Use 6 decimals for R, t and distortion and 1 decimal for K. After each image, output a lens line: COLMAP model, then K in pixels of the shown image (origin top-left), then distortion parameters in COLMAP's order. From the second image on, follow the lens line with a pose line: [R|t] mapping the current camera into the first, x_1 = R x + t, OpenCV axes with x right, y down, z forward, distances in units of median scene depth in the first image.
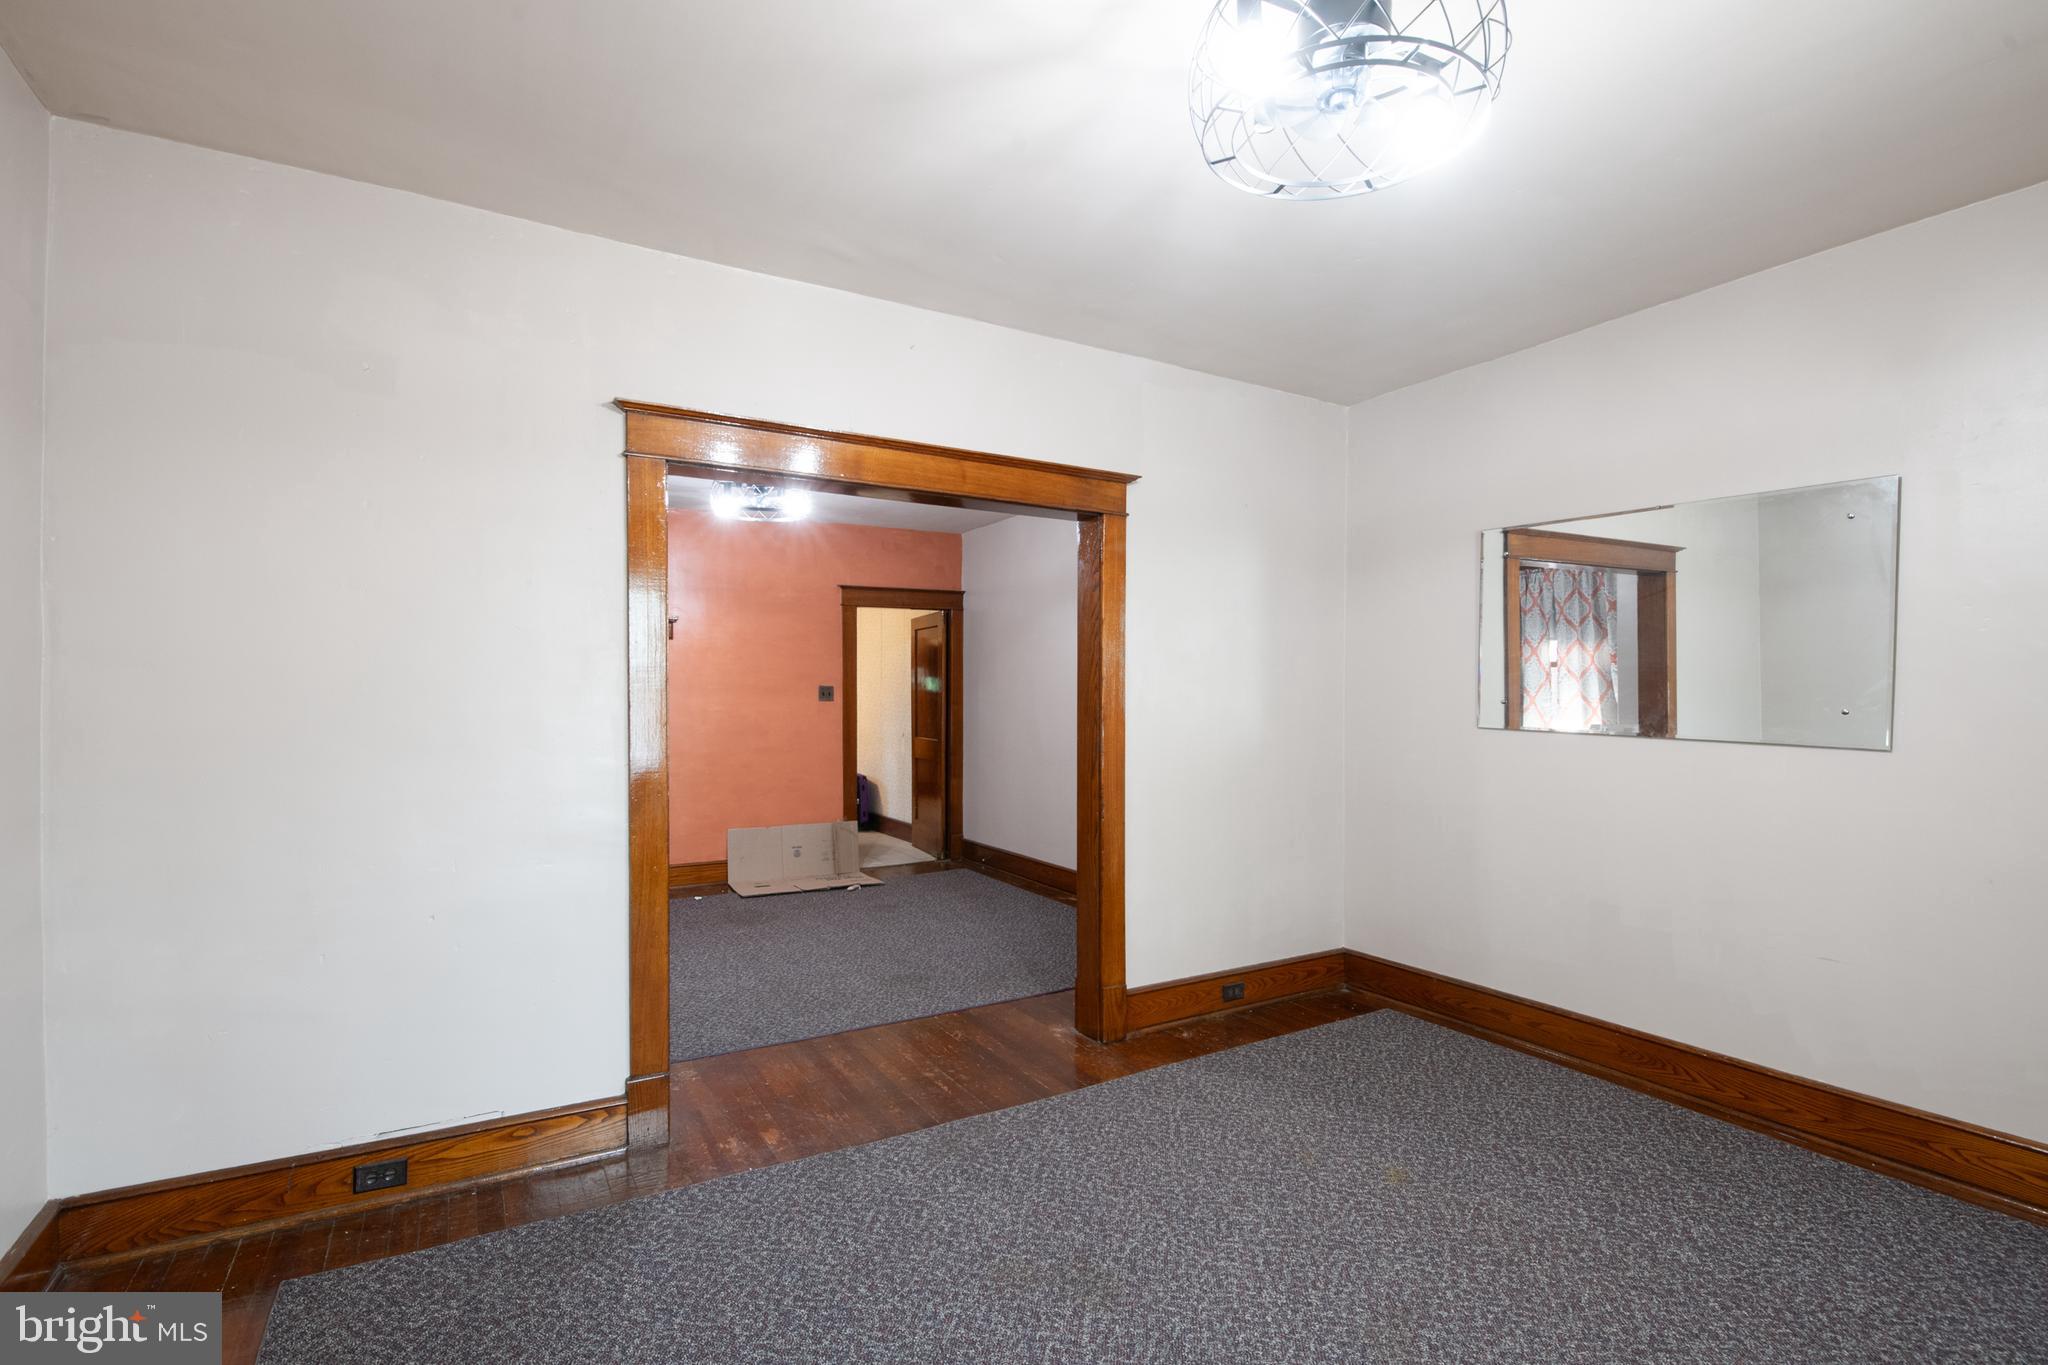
lens RADIAL K [[918.8, 0, 1000.5], [0, 918.8, 703.8], [0, 0, 1]] dist [-0.004173, -0.000737]
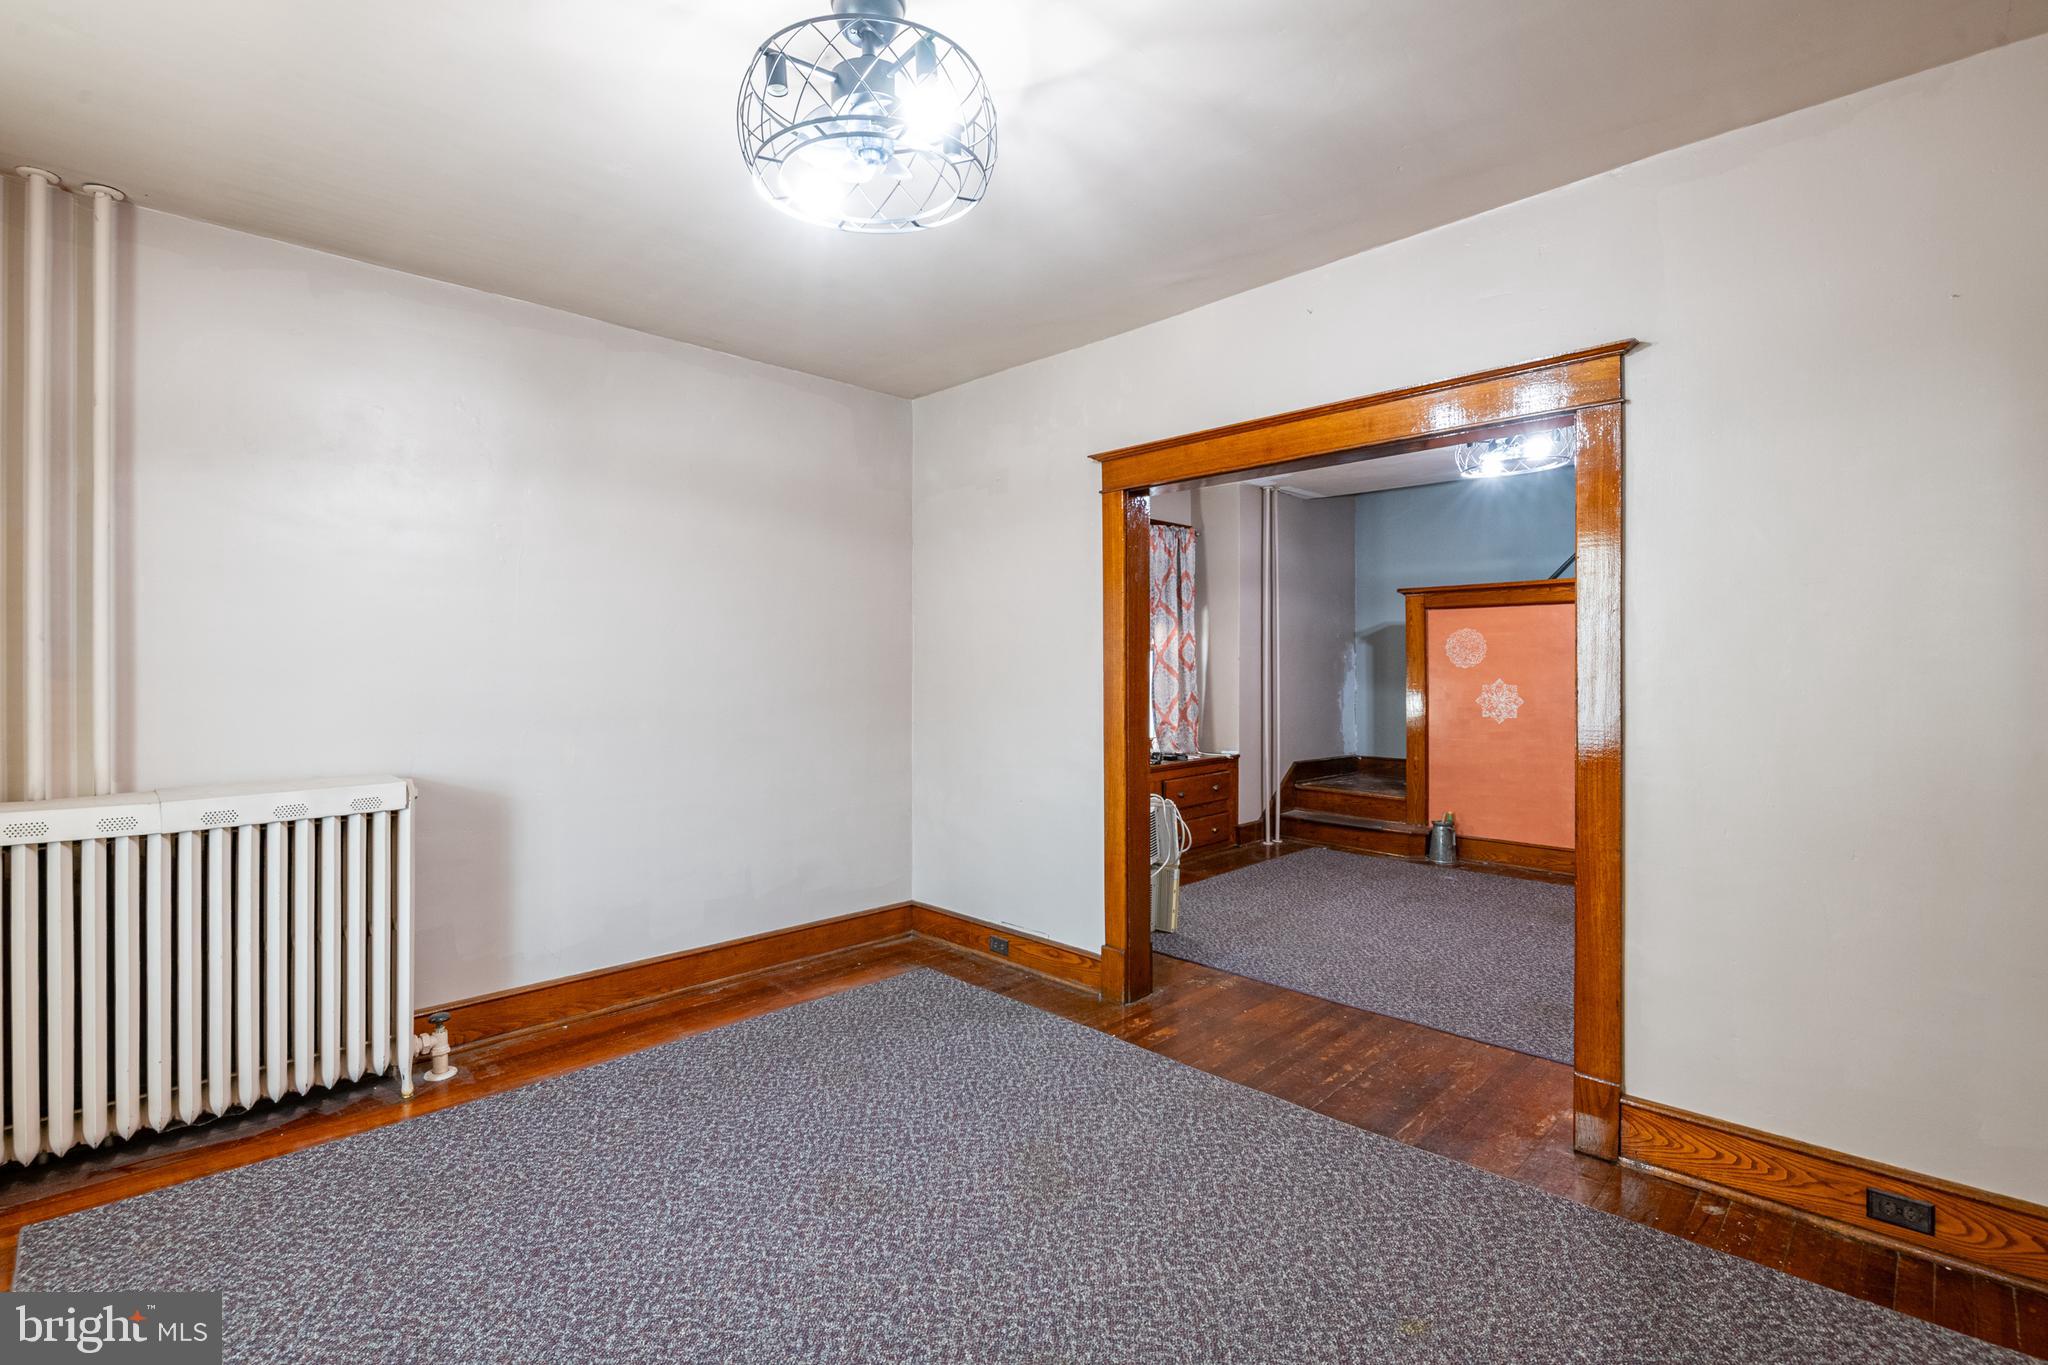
lens RADIAL K [[932.2, 0, 1016.4], [0, 932.2, 671.3], [0, 0, 1]] dist [0.000840, -0.007194]
pose [[0.261976, 0.001647, -0.965073, 0.662216], [-0.005089, 0.999987, 0.000325, -0.000998], [0.965061, 0.004826, 0.261981, 0.367994]]
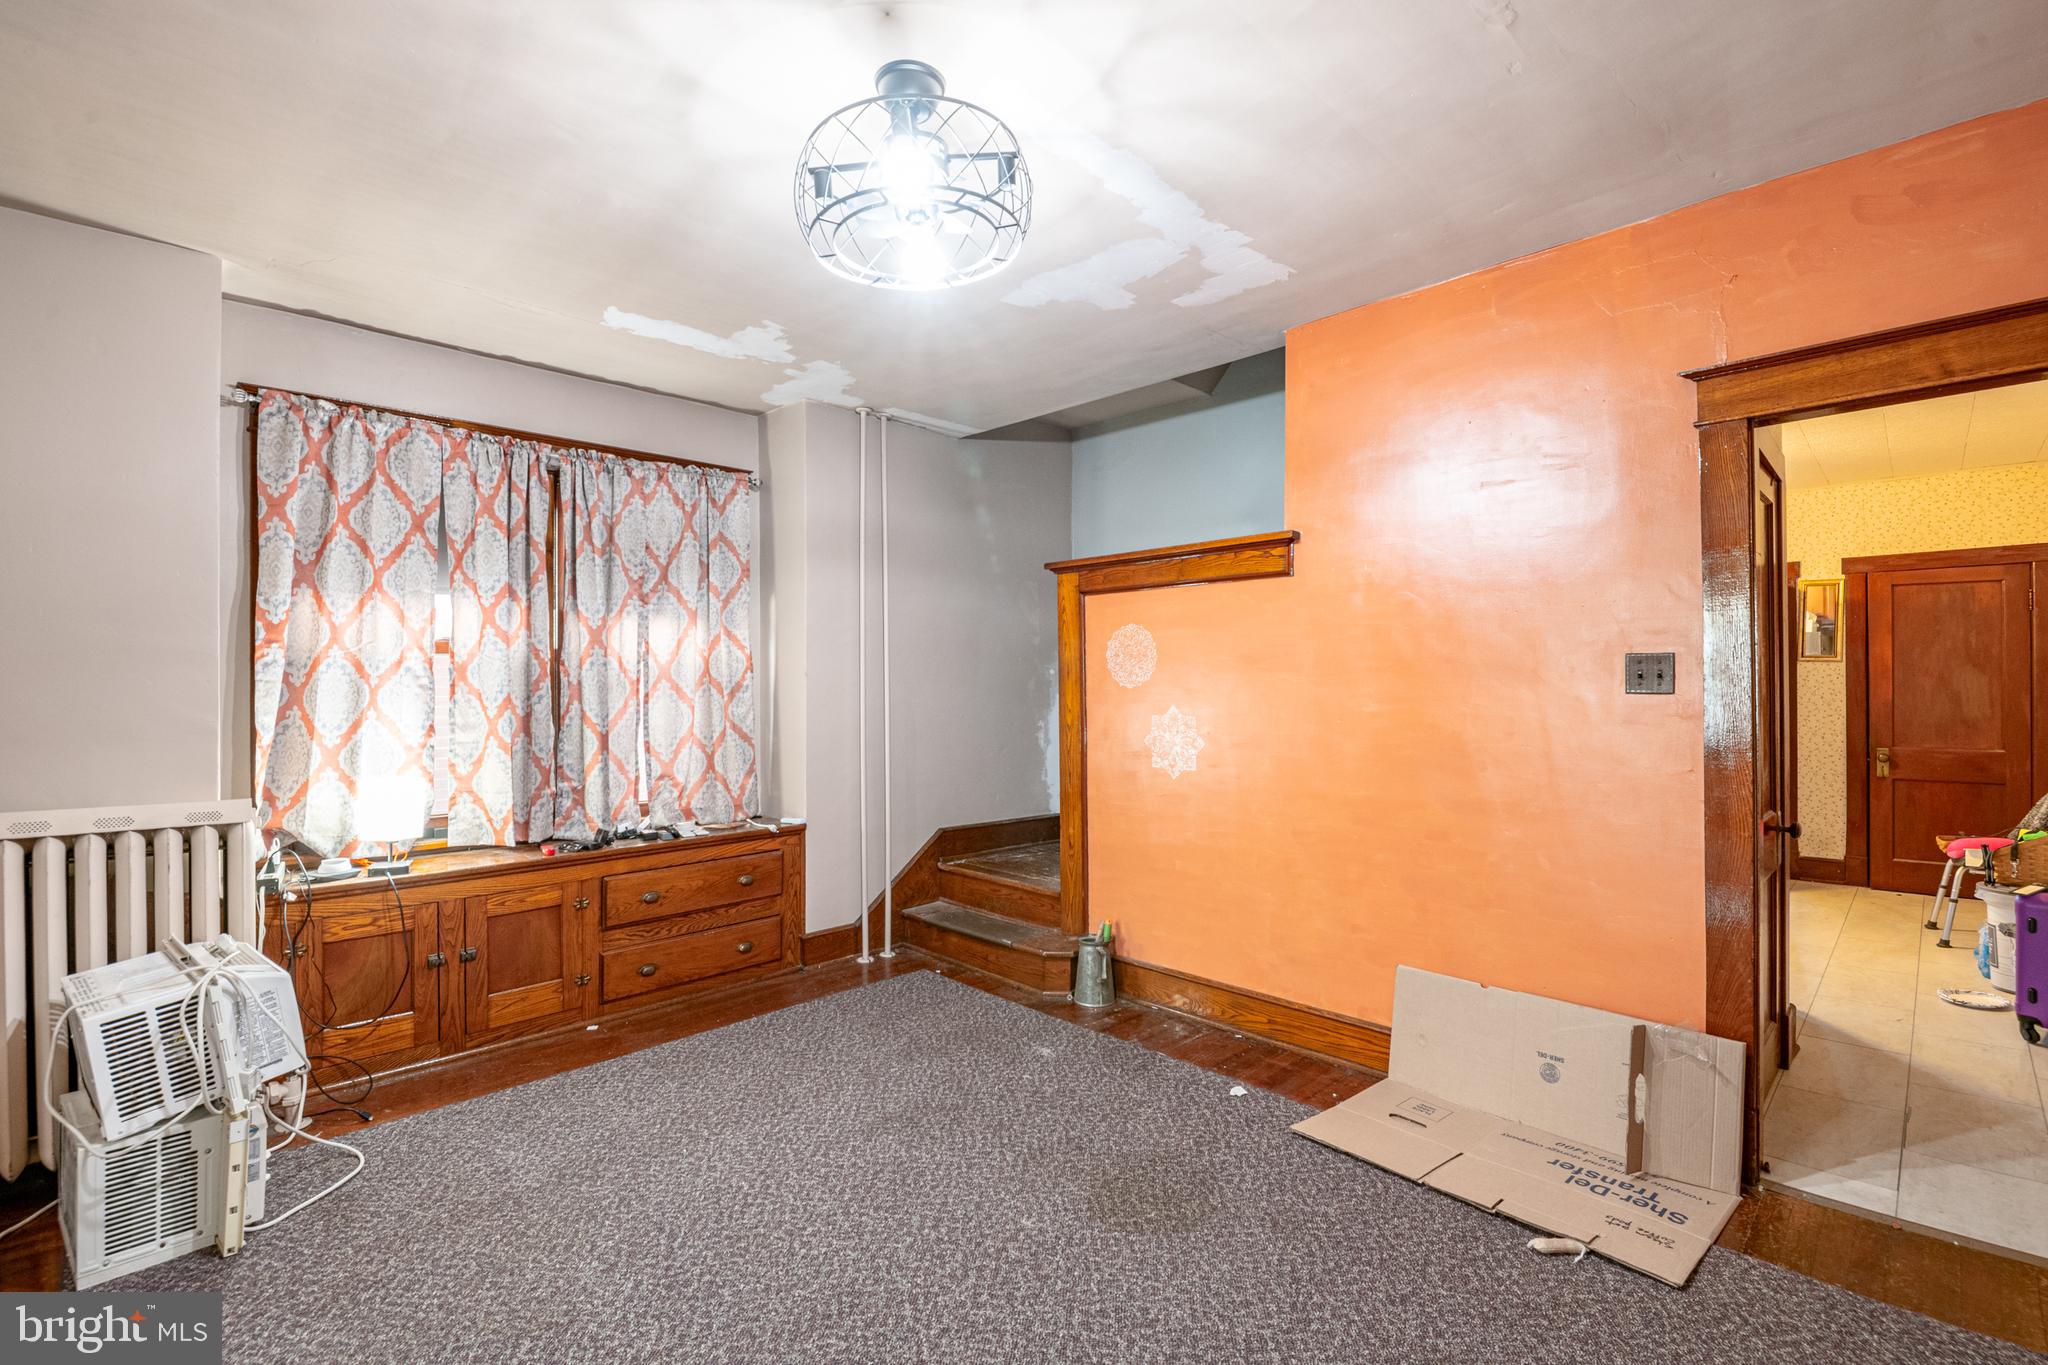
lens RADIAL K [[914.9, 0, 1032.7], [0, 914.9, 686.4], [0, 0, 1]] dist [-0.002999, -0.000629]
pose [[0.265860, -0.003781, -0.964004, 0.193384], [-0.002016, 0.999988, -0.004478, -0.007682], [0.964009, 0.003134, 0.265850, 1.239994]]
